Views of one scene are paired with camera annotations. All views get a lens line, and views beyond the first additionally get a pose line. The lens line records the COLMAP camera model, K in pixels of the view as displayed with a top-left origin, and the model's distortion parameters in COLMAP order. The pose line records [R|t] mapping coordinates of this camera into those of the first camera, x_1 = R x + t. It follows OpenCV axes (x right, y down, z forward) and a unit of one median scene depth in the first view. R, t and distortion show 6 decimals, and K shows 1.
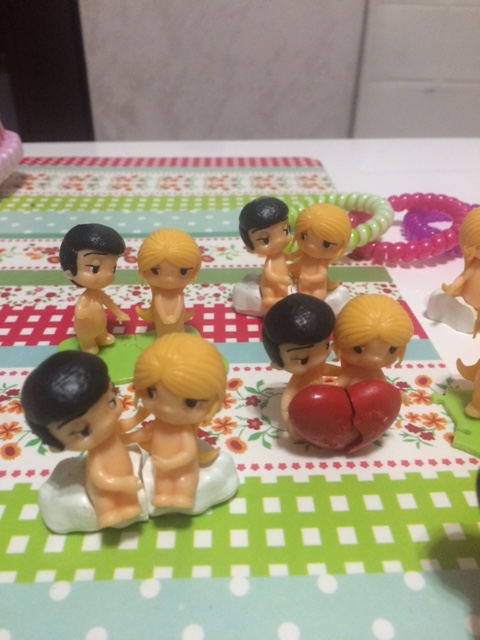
lens RADIAL K [[550.5, 0, 240.0], [0, 550.5, 320.0], [0, 0, 1]] dist [0.084130, -0.154971]
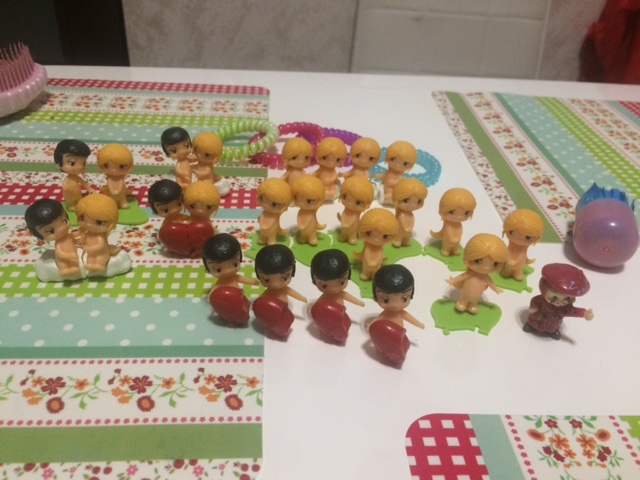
lens RADIAL K [[550.5, 0, 320.0], [0, 550.5, 240.0], [0, 0, 1]] dist [0.084130, -0.154971]
pose [[0.998311, 0.027089, 0.051394, 0.474808], [-0.029084, 0.998837, 0.038467, 0.068889], [-0.050292, -0.039897, 0.997937, -0.920077]]
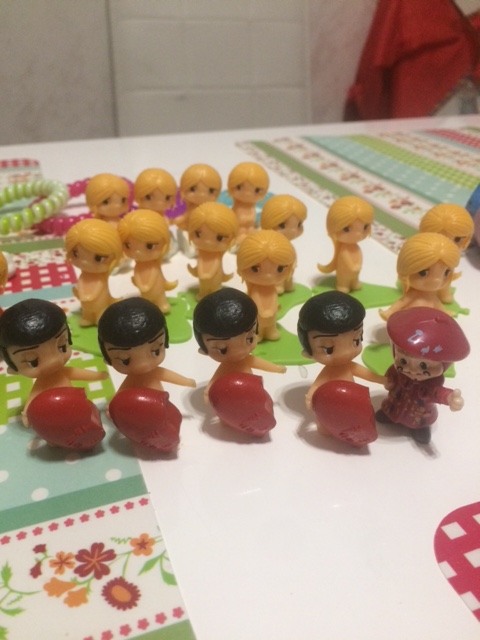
lens RADIAL K [[550.5, 0, 240.0], [0, 550.5, 320.0], [0, 0, 1]] dist [0.084130, -0.154971]
pose [[0.943001, -0.160960, 0.291275, 0.342036], [0.169431, 0.985534, -0.003921, 0.204765], [-0.286430, 0.053048, 0.956631, -0.330111]]
